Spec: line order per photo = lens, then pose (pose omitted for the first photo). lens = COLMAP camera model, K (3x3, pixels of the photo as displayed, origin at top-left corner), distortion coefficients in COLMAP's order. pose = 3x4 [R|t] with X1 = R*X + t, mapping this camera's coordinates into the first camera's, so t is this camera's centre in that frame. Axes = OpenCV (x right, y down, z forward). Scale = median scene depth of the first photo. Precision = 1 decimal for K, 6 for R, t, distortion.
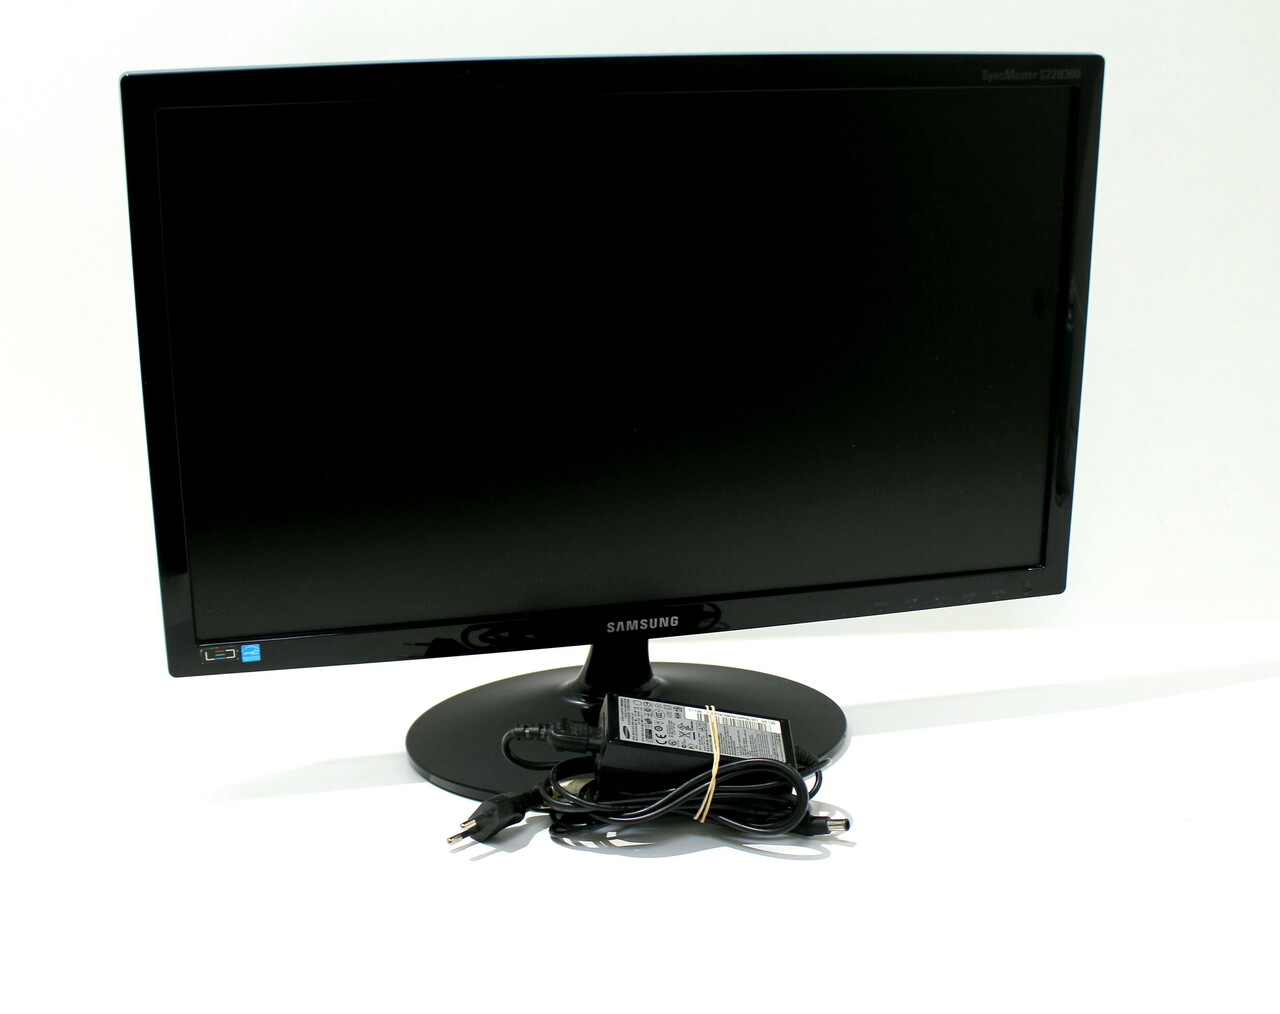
lens RADIAL K [[1886.6, 0, 640.0], [0, 1886.6, 507.0], [0, 0, 1]] dist [-0.019747, -0.084739]
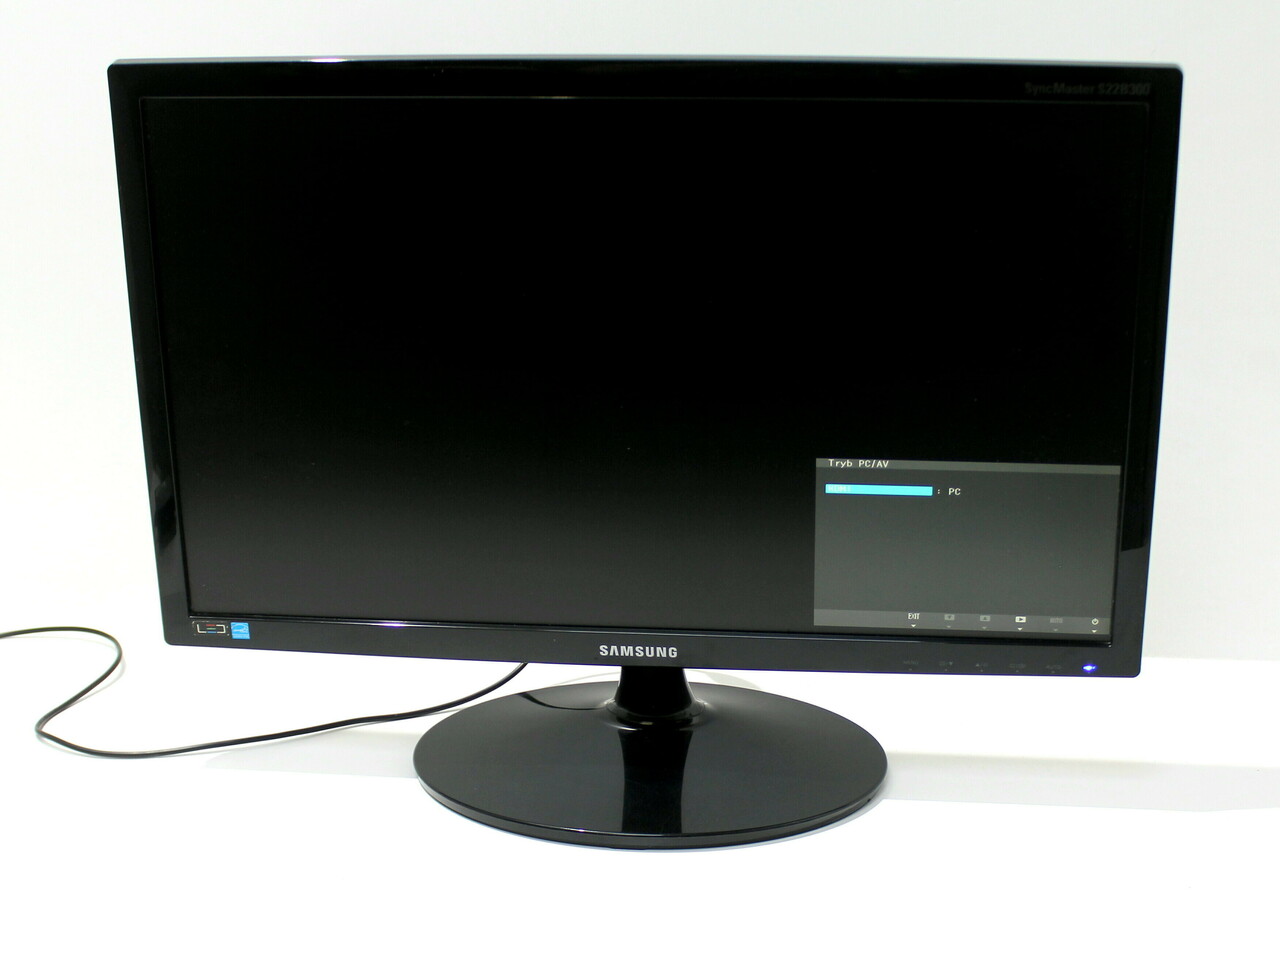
lens RADIAL K [[1942.5, 0, 640.0], [0, 1942.5, 482.0], [0, 0, 1]] dist [0.011159, 0.006640]
pose [[0.936093, 0.093840, -0.339004, 0.329123], [-0.100171, 0.994970, -0.001185, -0.022309], [0.337187, 0.035068, 0.940784, 0.070161]]
